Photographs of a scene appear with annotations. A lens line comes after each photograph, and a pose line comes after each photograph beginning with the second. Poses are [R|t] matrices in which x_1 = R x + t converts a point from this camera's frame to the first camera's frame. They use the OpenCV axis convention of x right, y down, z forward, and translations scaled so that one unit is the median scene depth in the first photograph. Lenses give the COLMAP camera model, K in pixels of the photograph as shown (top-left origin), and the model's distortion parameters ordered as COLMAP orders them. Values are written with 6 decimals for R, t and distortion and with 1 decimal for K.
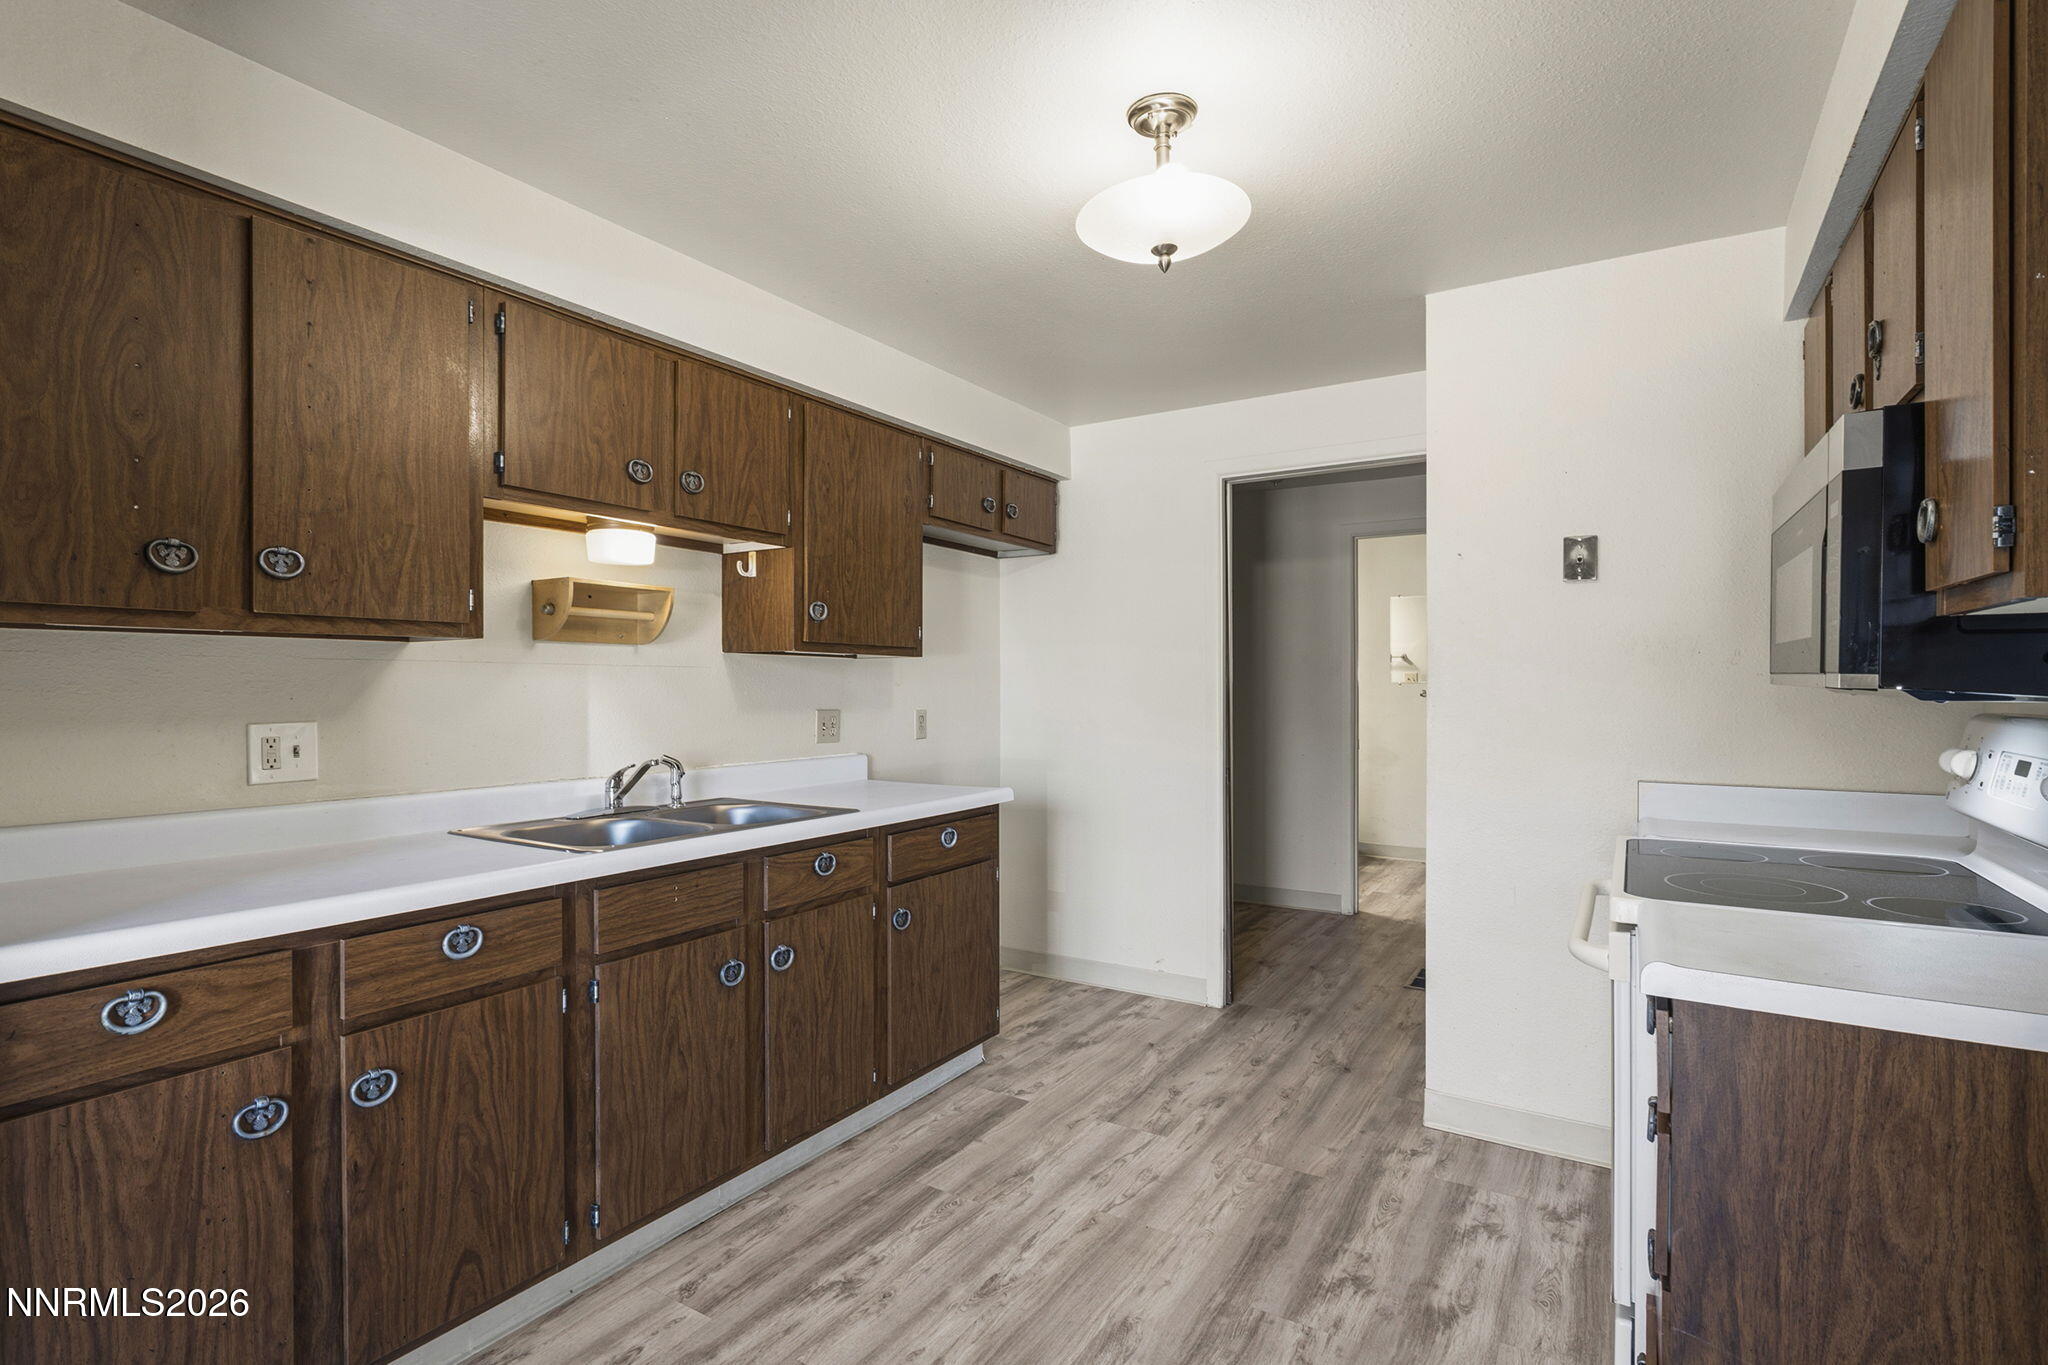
lens RADIAL K [[1011.9, 0, 1025.8], [0, 1011.9, 679.4], [0, 0, 1]] dist [-0.001955, 0.001222]
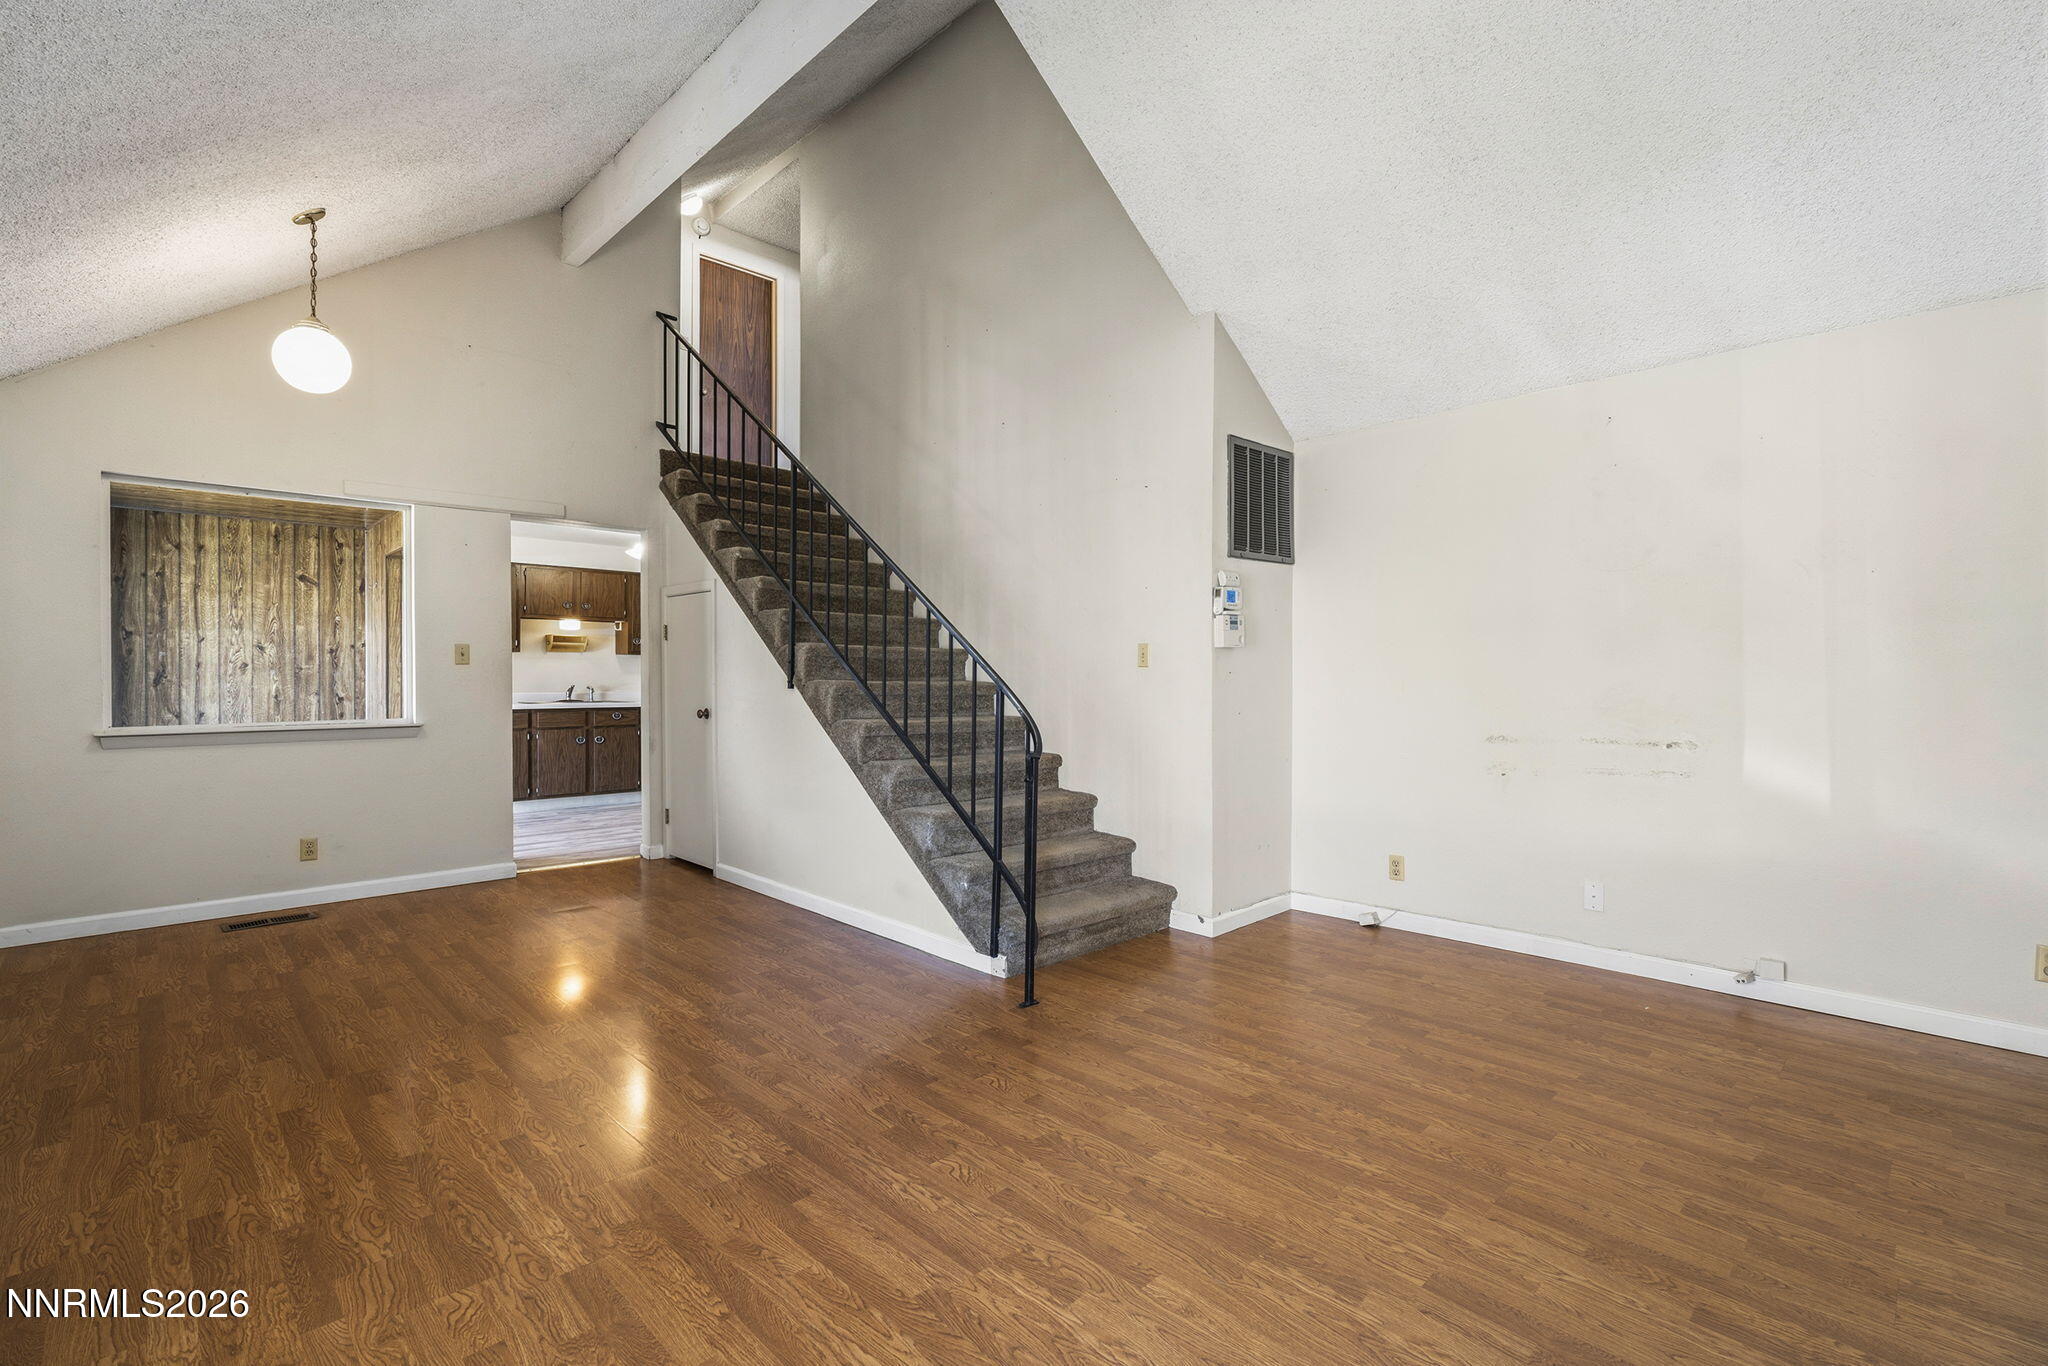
lens RADIAL K [[926.2, 0, 1024.1], [0, 926.2, 692.7], [0, 0, 1]] dist [-0.009709, 0.003378]
pose [[0.972309, 0.008961, -0.233526, 2.435303], [-0.004008, 0.999757, 0.021675, 0.035700], [0.233663, -0.020139, 0.972109, -2.253230]]
